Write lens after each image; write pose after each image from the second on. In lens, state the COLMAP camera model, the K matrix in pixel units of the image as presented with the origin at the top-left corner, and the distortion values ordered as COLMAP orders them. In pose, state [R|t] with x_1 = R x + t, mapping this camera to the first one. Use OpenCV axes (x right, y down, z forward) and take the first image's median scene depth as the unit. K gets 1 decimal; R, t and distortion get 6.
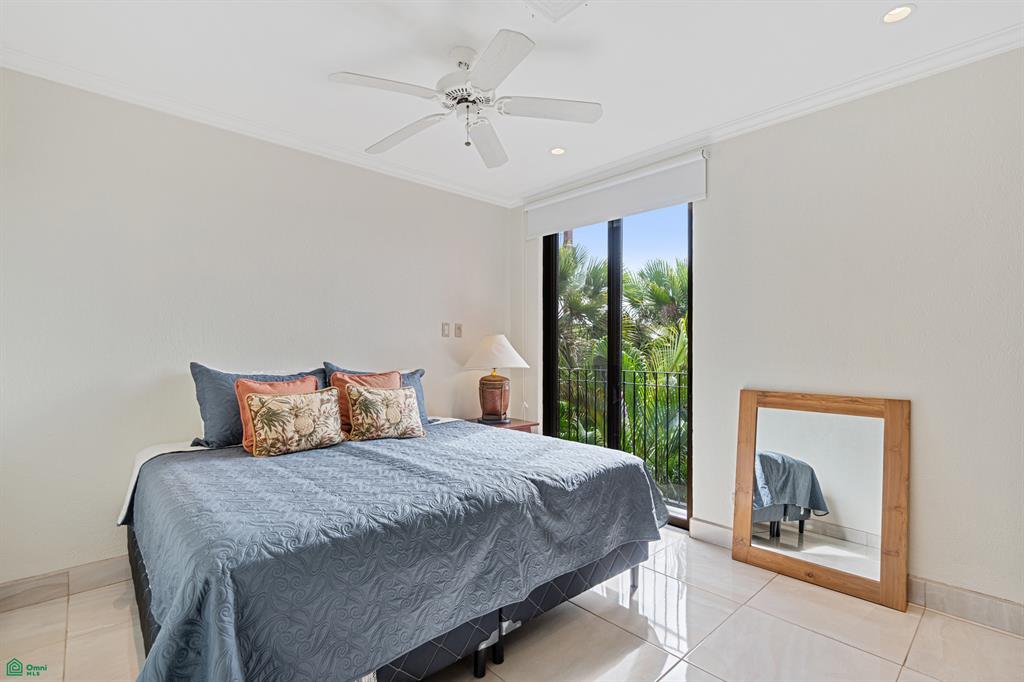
lens RADIAL K [[462.9, 0, 513.3], [0, 462.9, 344.9], [0, 0, 1]] dist [-0.000211, 0.000033]
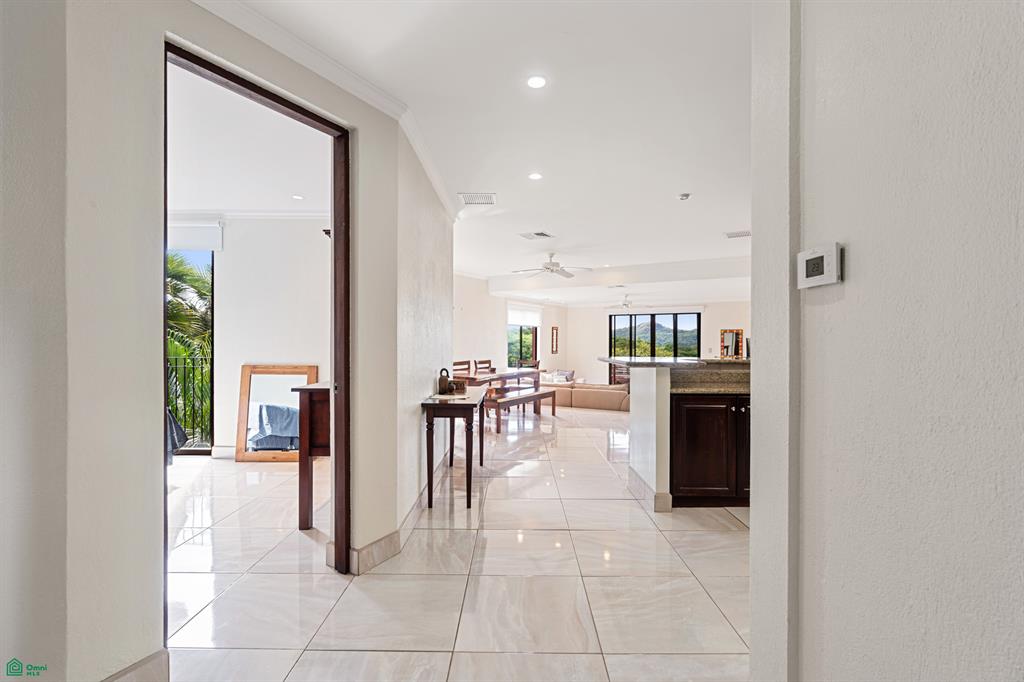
lens RADIAL K [[472.5, 0, 511.9], [0, 472.5, 339.1], [0, 0, 1]] dist [-0.000339, -0.000041]
pose [[0.699507, 0.001480, 0.714624, -0.064964], [-0.013576, 0.999845, 0.011218, -0.033675], [-0.714497, -0.017549, 0.699419, -0.928973]]
